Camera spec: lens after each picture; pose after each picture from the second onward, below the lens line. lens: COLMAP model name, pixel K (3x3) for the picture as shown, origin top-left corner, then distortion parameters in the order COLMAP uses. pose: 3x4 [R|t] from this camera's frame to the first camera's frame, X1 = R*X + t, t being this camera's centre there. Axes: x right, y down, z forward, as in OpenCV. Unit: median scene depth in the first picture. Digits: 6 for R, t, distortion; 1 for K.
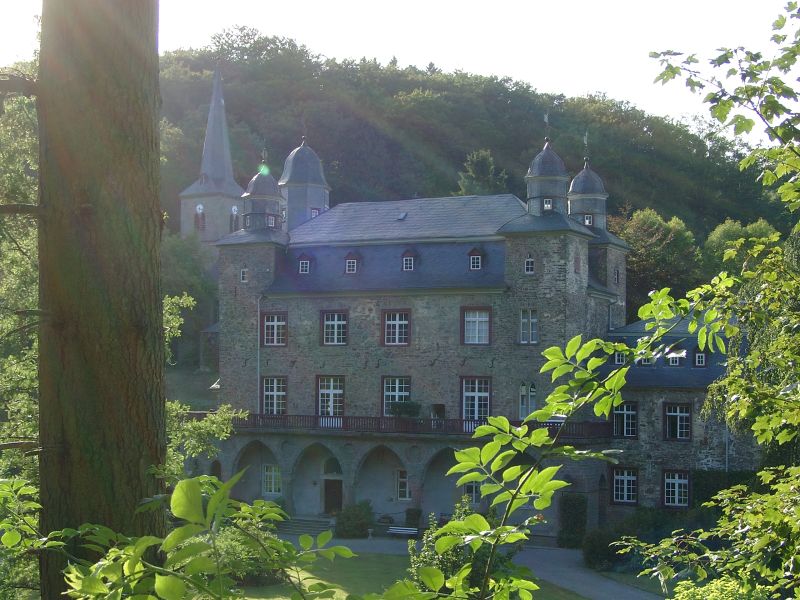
lens RADIAL K [[1323.6, 0, 400.0], [0, 1323.6, 300.0], [0, 0, 1]] dist [0.002475, -0.105236]
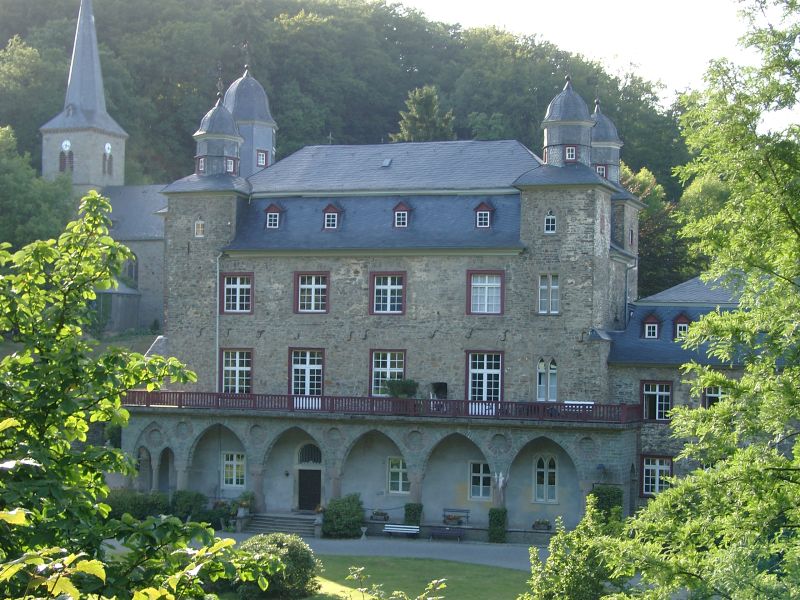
lens RADIAL K [[1512.1, 0, 400.0], [0, 1512.1, 300.0], [0, 0, 1]] dist [0.015176, 0.347084]
pose [[0.992282, 0.010373, 0.123565, -0.113871], [-0.014051, 0.999483, 0.028936, -0.003186], [-0.123201, -0.030449, 0.991915, 0.024992]]
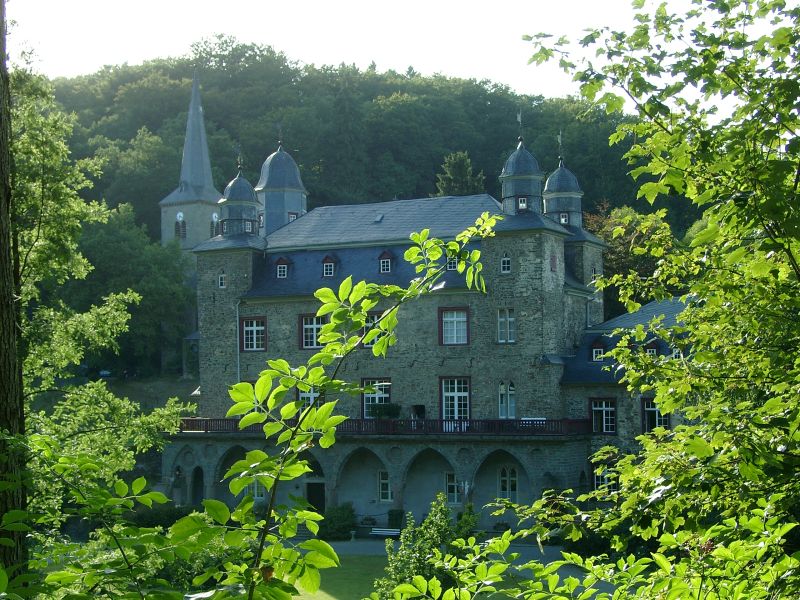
lens RADIAL K [[1323.6, 0, 400.0], [0, 1323.6, 300.0], [0, 0, 1]] dist [0.002475, -0.105236]
pose [[0.999702, -0.022280, 0.009963, 0.006618], [0.022313, 0.999746, -0.003153, 0.001896], [-0.009891, 0.003375, 0.999945, -0.003176]]
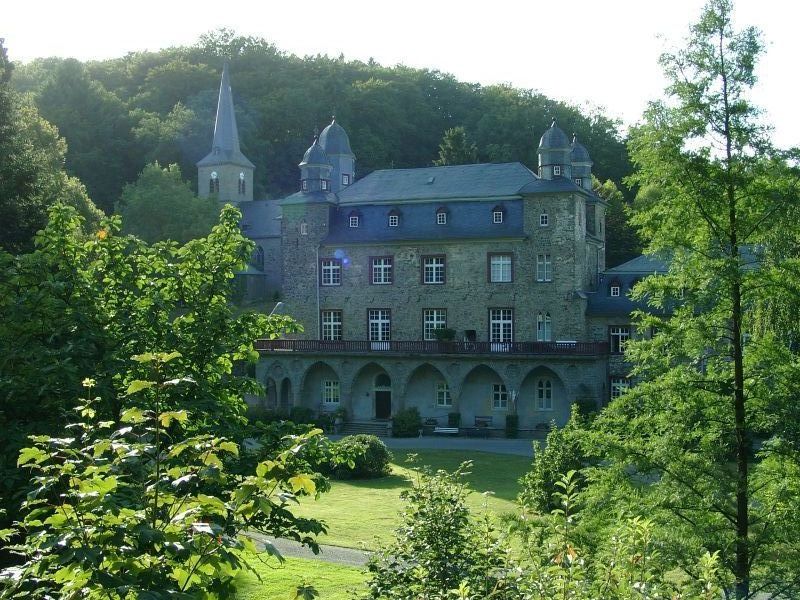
lens RADIAL K [[1038.8, 0, 400.0], [0, 1038.8, 300.0], [0, 0, 1]] dist [-0.072476, -0.013602]
pose [[0.996541, -0.014748, 0.081783, -0.112989], [0.010438, 0.998546, 0.052884, -0.002747], [-0.082444, -0.051847, 0.995246, 0.022203]]
